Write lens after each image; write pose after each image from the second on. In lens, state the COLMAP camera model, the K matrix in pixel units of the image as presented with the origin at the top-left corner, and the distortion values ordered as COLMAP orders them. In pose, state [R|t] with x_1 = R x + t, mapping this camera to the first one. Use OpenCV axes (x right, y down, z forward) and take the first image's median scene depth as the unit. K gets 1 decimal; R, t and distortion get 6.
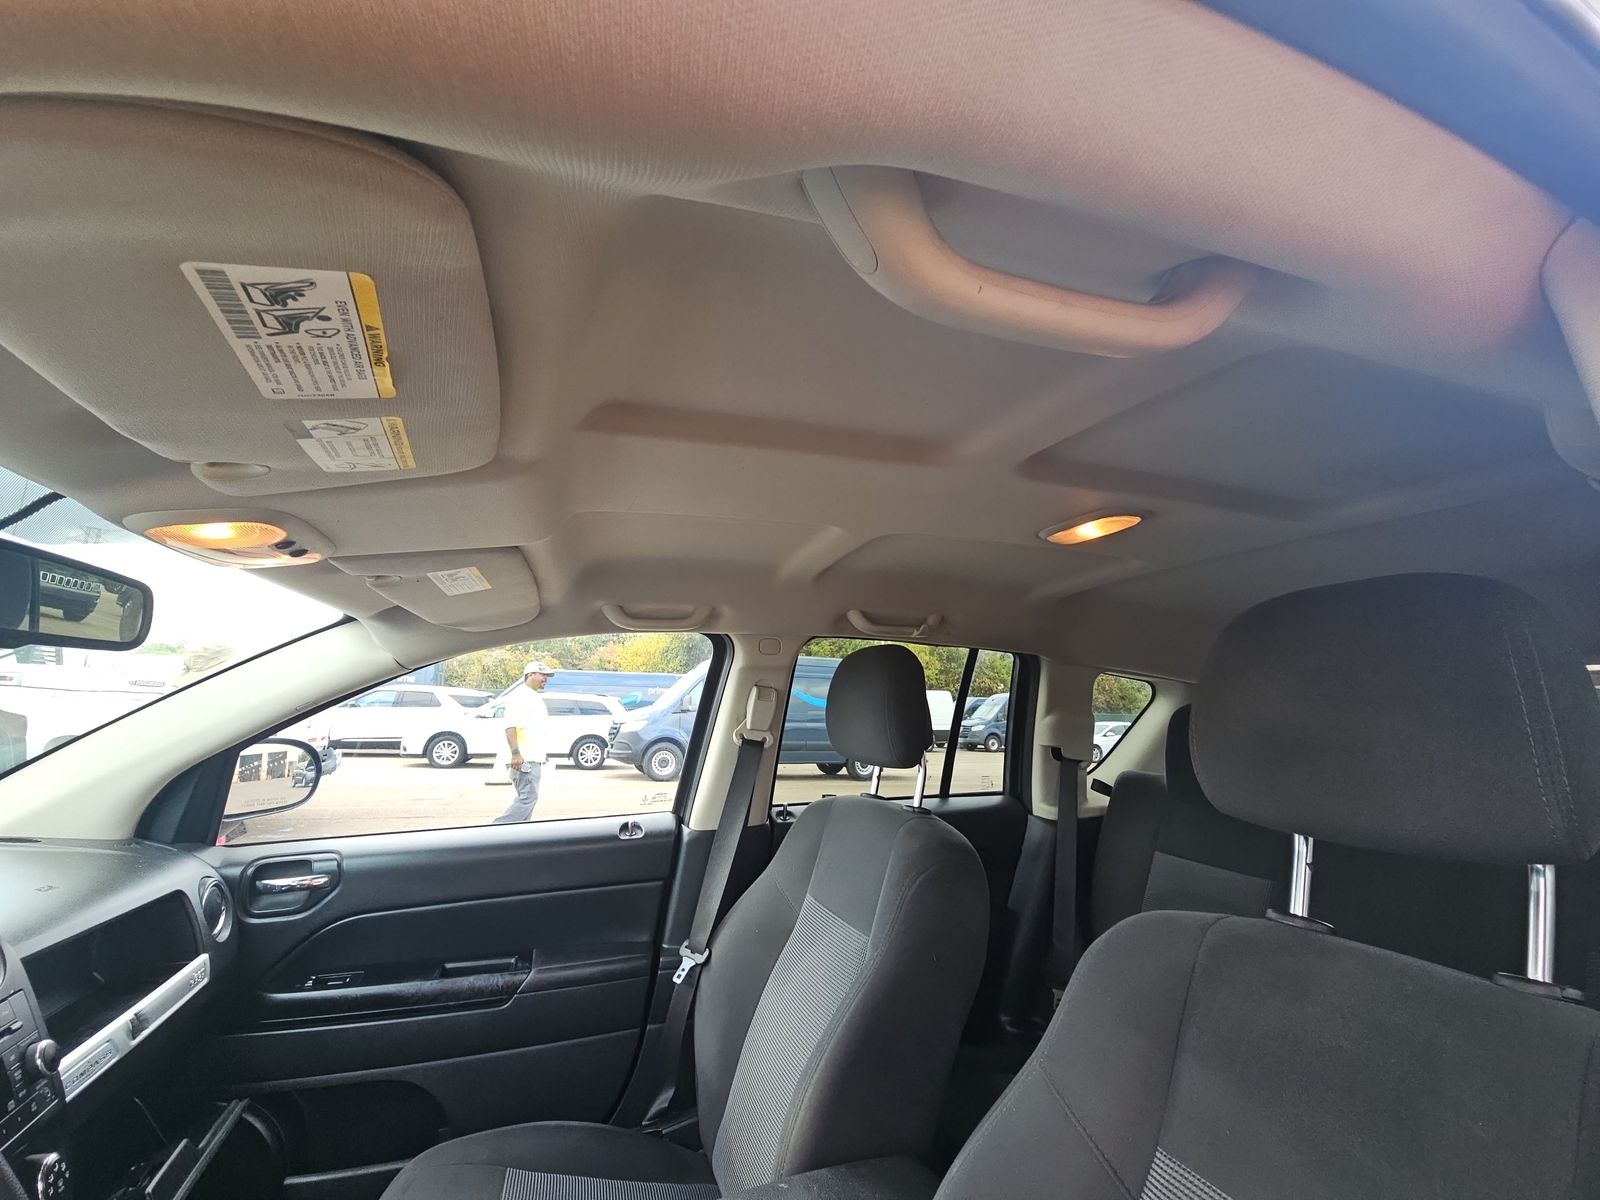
lens RADIAL K [[650.5, 0, 800.0], [0, 650.5, 600.0], [0, 0, 1]] dist [0.015323, -0.014792]
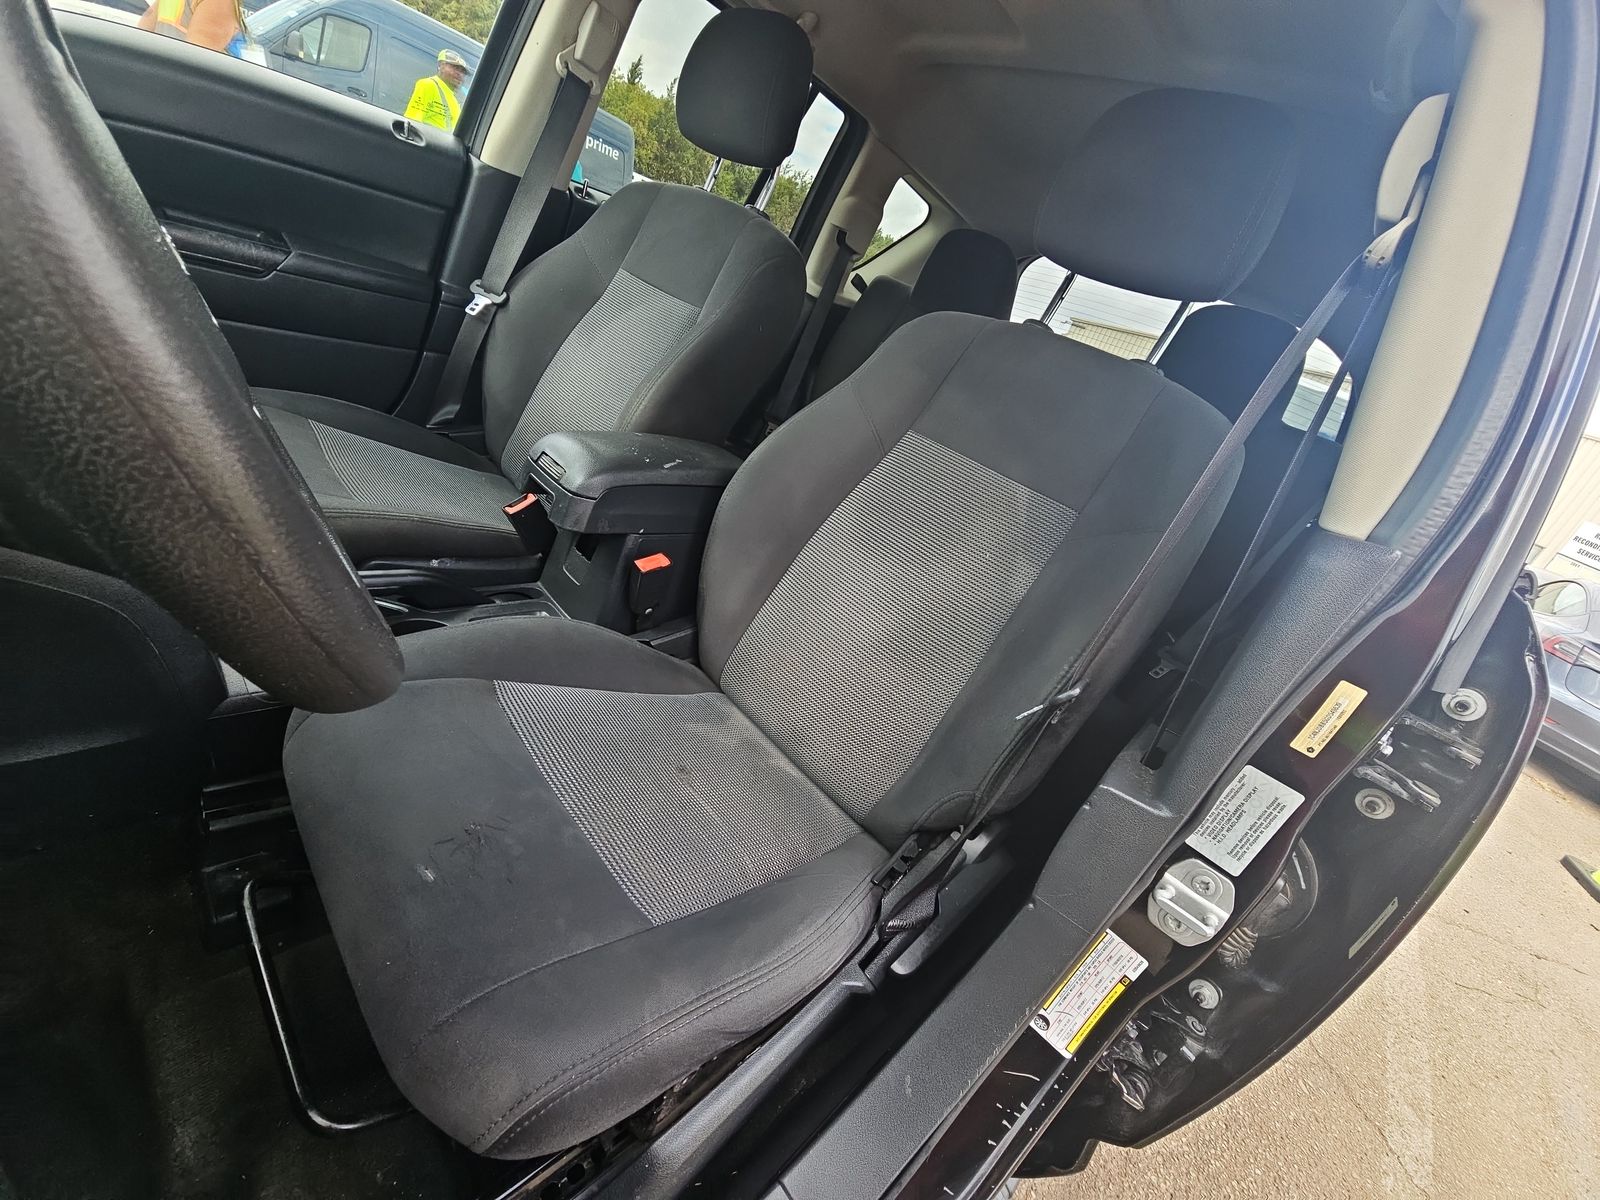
lens RADIAL K [[650.5, 0, 800.0], [0, 650.5, 600.0], [0, 0, 1]] dist [0.015323, -0.014792]
pose [[0.858087, 0.082369, 0.506855, -0.209529], [-0.392657, 0.741336, 0.544281, 0.148533], [-0.330918, -0.666061, 0.668474, -0.133940]]
